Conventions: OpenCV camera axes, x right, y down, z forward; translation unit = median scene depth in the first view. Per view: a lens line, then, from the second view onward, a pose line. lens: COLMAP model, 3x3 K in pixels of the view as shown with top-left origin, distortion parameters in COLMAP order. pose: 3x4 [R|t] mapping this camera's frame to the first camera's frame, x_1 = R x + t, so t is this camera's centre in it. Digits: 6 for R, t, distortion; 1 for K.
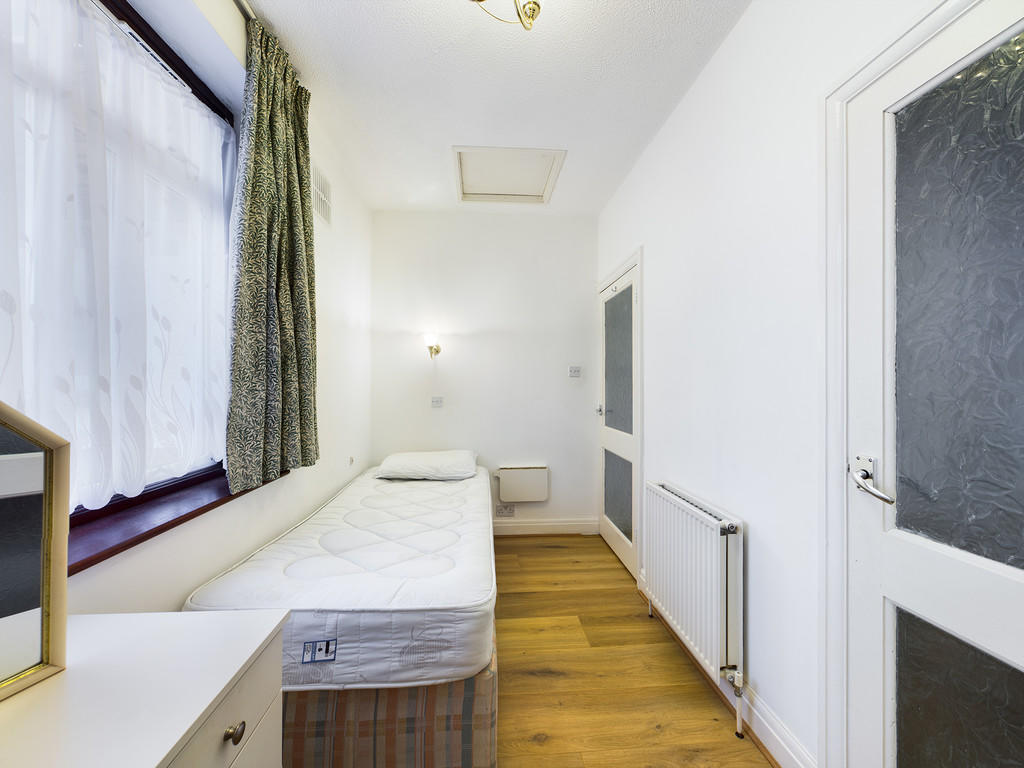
lens RADIAL K [[374.0, 0, 512.0], [0, 374.0, 384.0], [0, 0, 1]] dist [0.000135, 0.000013]
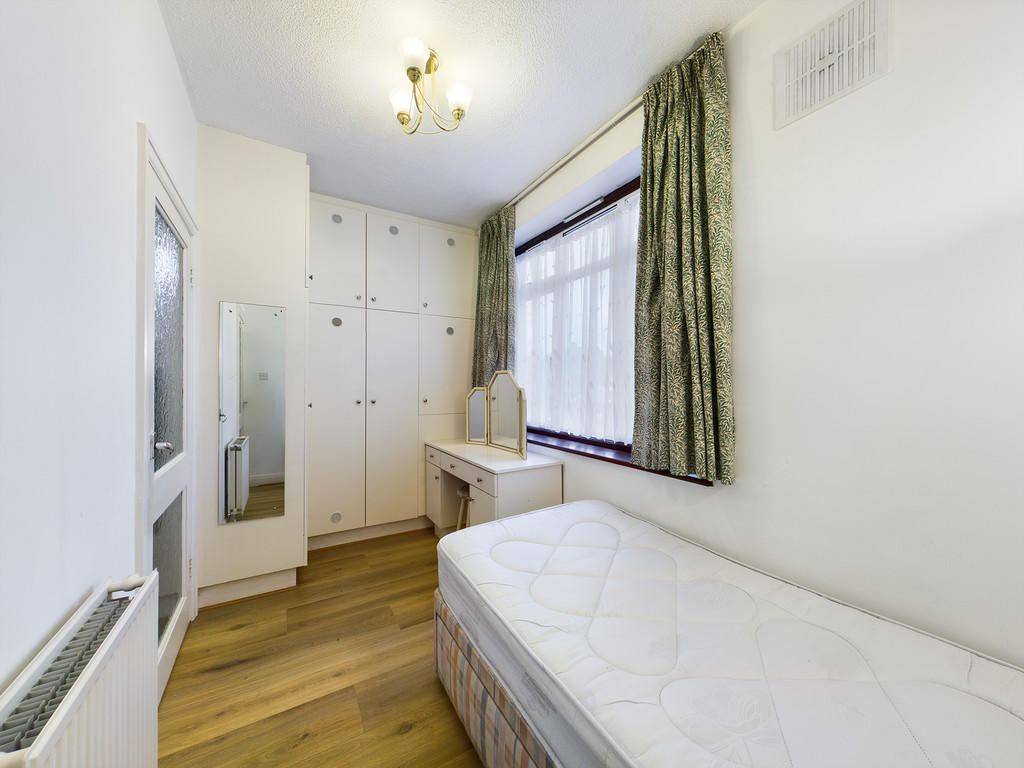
lens RADIAL K [[374.0, 0, 512.0], [0, 374.0, 384.0], [0, 0, 1]] dist [0.000135, 0.000013]
pose [[-0.884234, -0.009881, -0.466940, 0.306604], [-0.000984, 0.999813, -0.019293, 0.011538], [0.467044, -0.016600, -0.884078, 2.069538]]
